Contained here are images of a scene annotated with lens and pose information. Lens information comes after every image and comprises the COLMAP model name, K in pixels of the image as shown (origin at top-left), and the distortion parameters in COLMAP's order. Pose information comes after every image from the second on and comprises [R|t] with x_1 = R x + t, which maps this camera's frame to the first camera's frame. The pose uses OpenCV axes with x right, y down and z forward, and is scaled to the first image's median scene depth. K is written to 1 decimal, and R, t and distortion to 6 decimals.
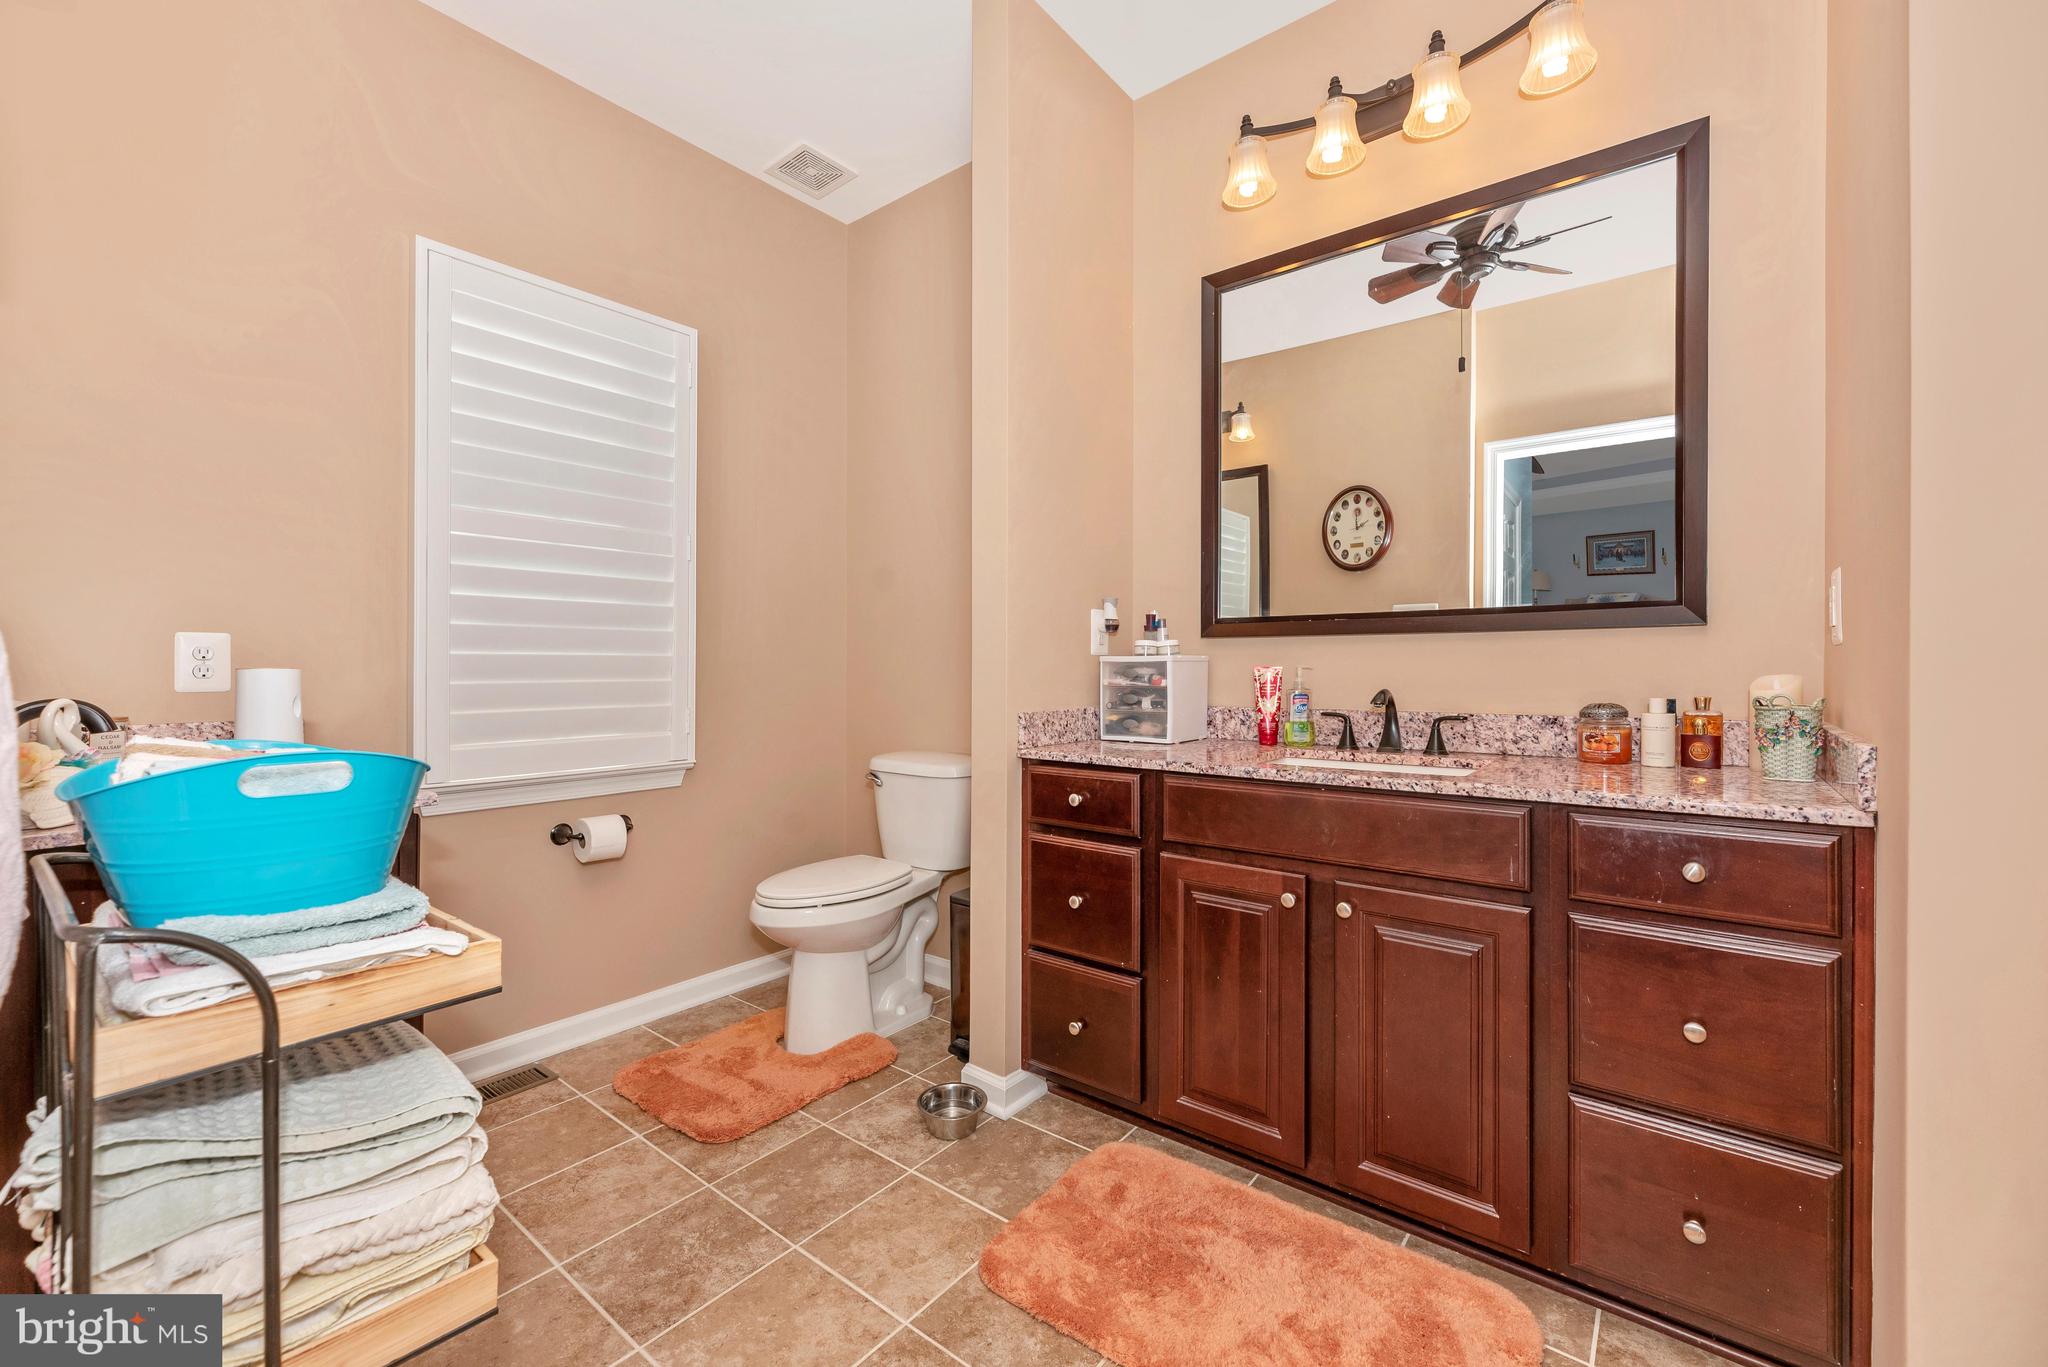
lens RADIAL K [[818.7, 0, 1022.5], [0, 818.7, 676.5], [0, 0, 1]] dist [0.000179, 0.000147]
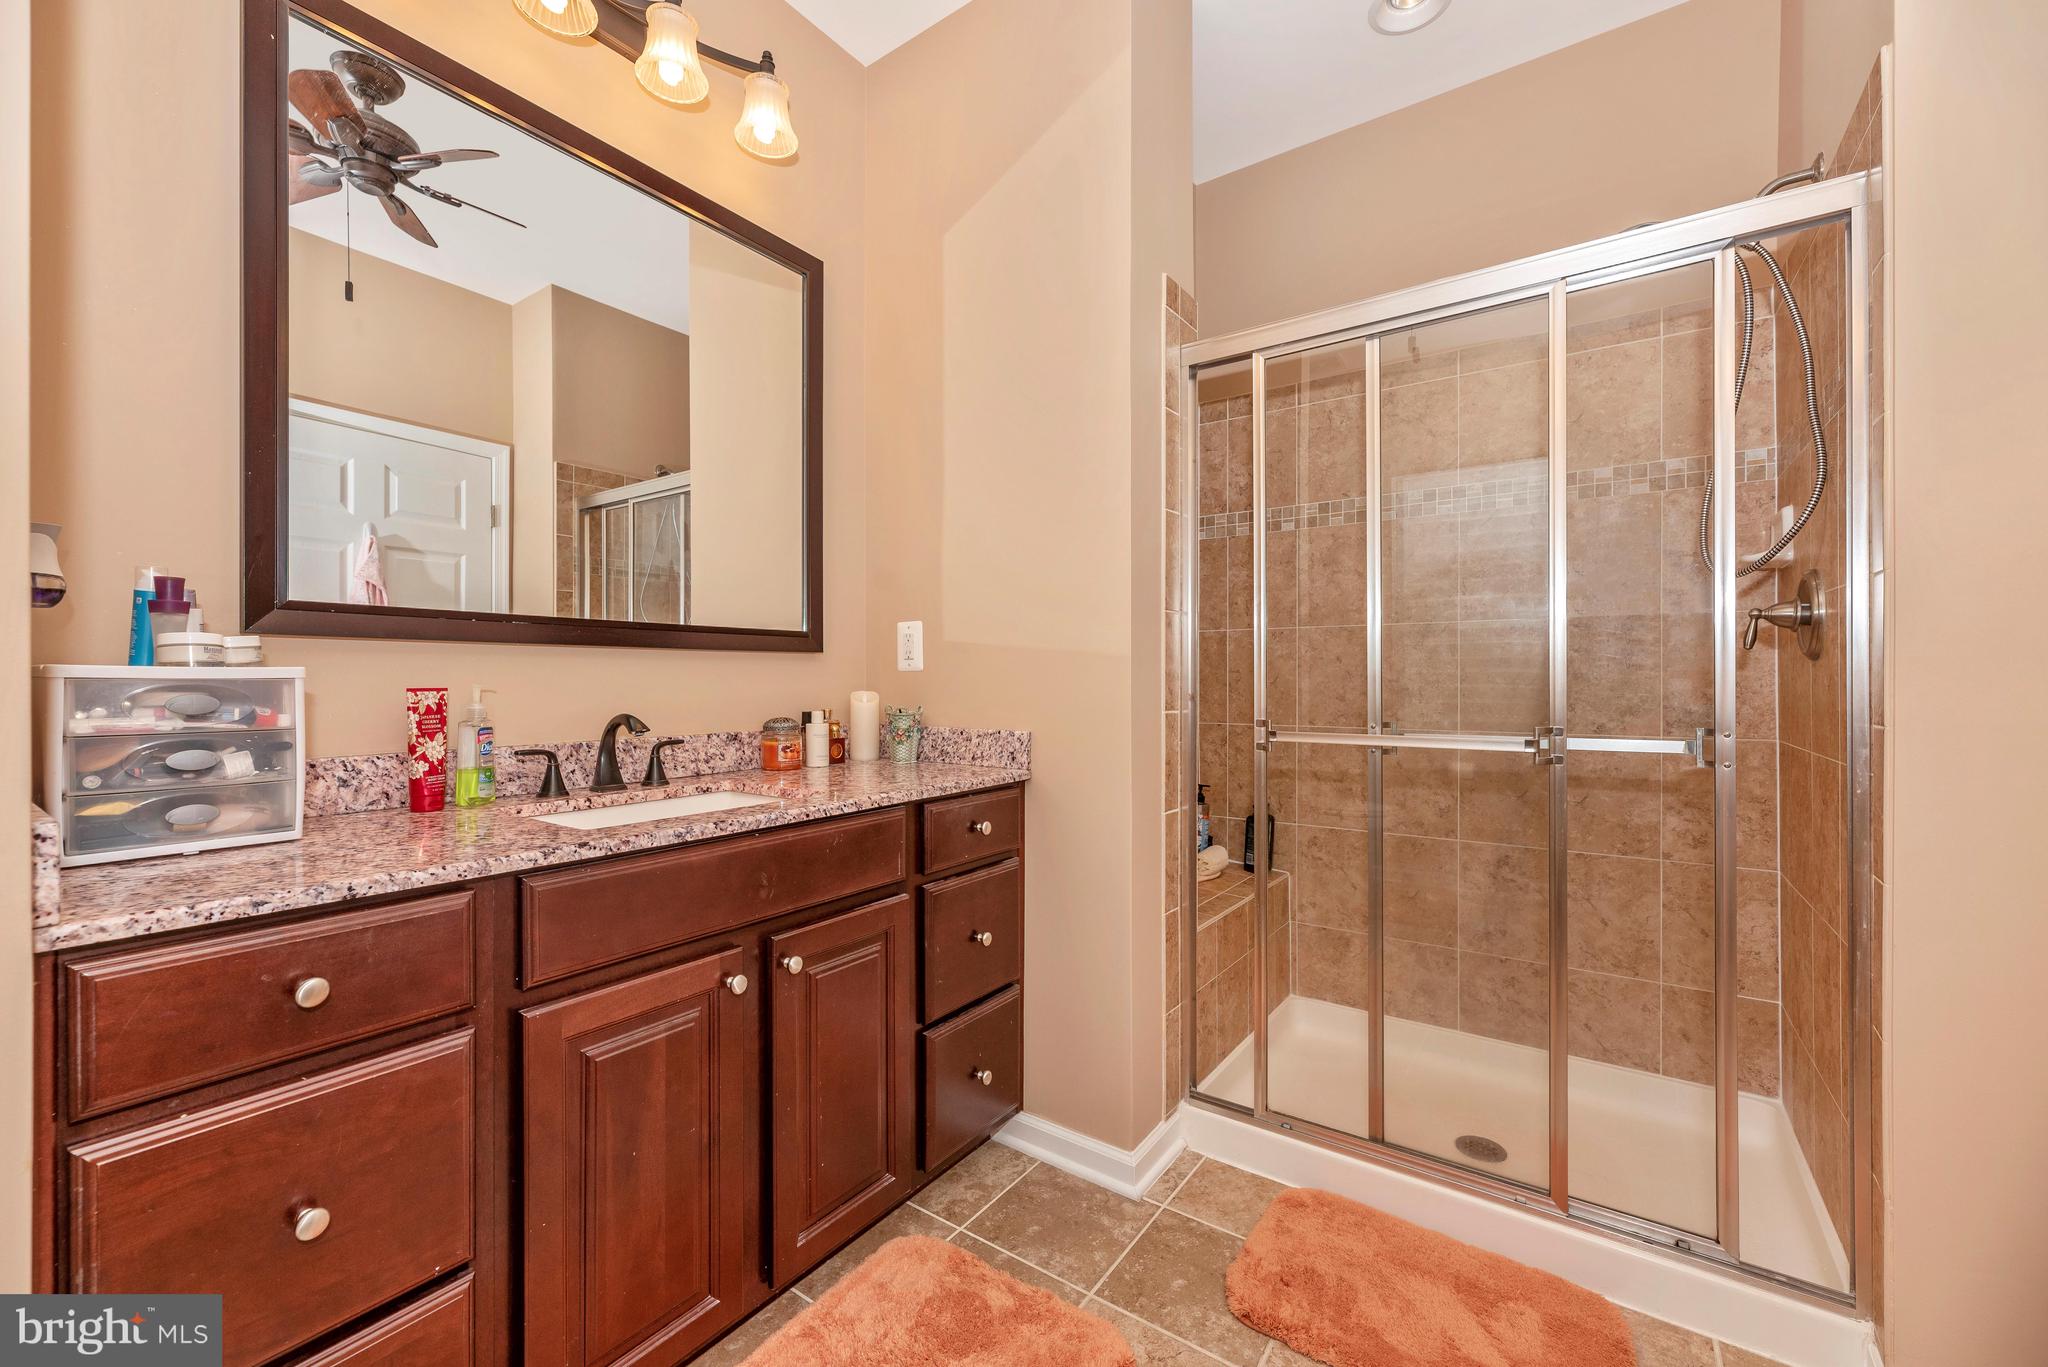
lens RADIAL K [[818.7, 0, 1022.5], [0, 818.7, 676.5], [0, 0, 1]] dist [0.000179, 0.000147]
pose [[-0.047243, 0.006832, 0.998860, -0.394589], [0.012332, 0.999904, -0.006256, -0.011854], [-0.998807, 0.012023, -0.047323, 0.631881]]
